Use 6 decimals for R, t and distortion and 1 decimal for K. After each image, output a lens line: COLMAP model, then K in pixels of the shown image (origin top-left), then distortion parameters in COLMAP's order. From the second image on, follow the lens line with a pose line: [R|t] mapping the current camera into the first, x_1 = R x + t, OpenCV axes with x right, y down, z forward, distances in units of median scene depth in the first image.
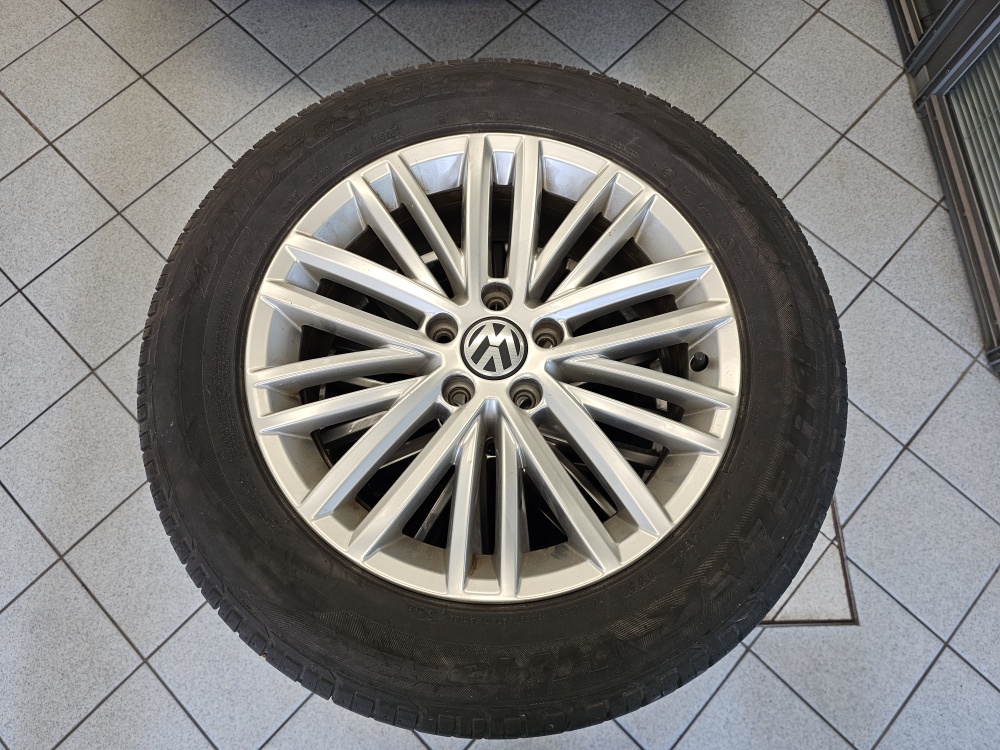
lens RADIAL K [[665.7, 0, 495.6], [0, 665.7, 368.6], [0, 0, 1]] dist [0.045601, -0.055478]
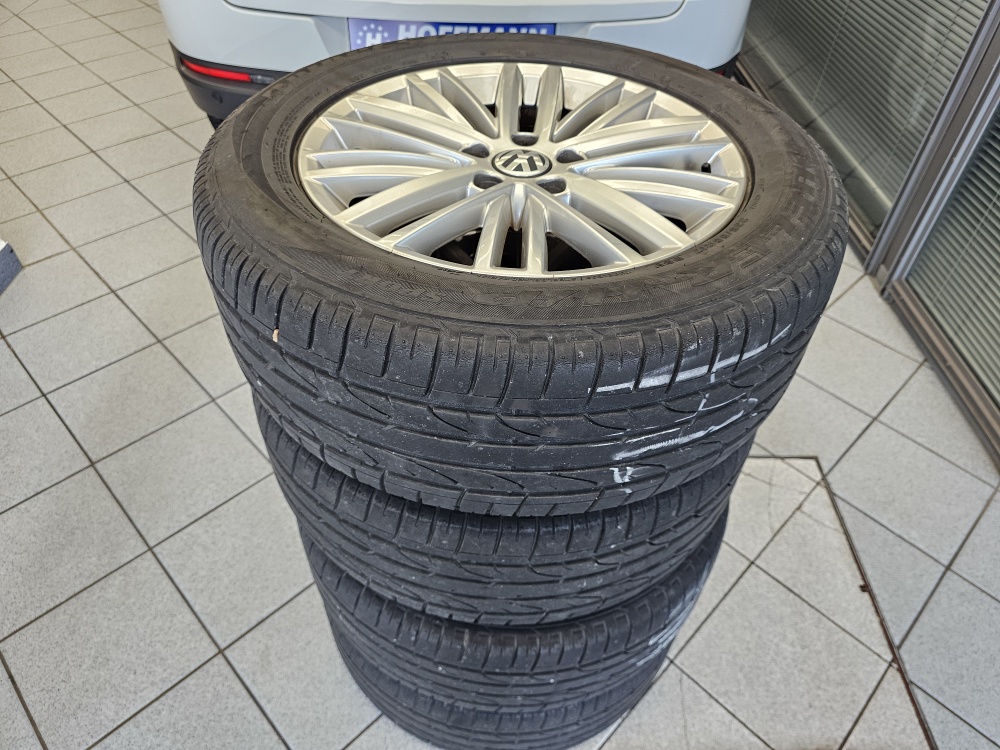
lens RADIAL K [[666.7, 0, 502.6], [0, 666.7, 370.9], [0, 0, 1]] dist [0.046147, -0.049709]
pose [[0.999281, 0.037717, -0.003763, -0.007379], [-0.035342, 0.891255, -0.452122, 0.338000], [-0.013698, 0.451930, 0.891948, 0.065586]]
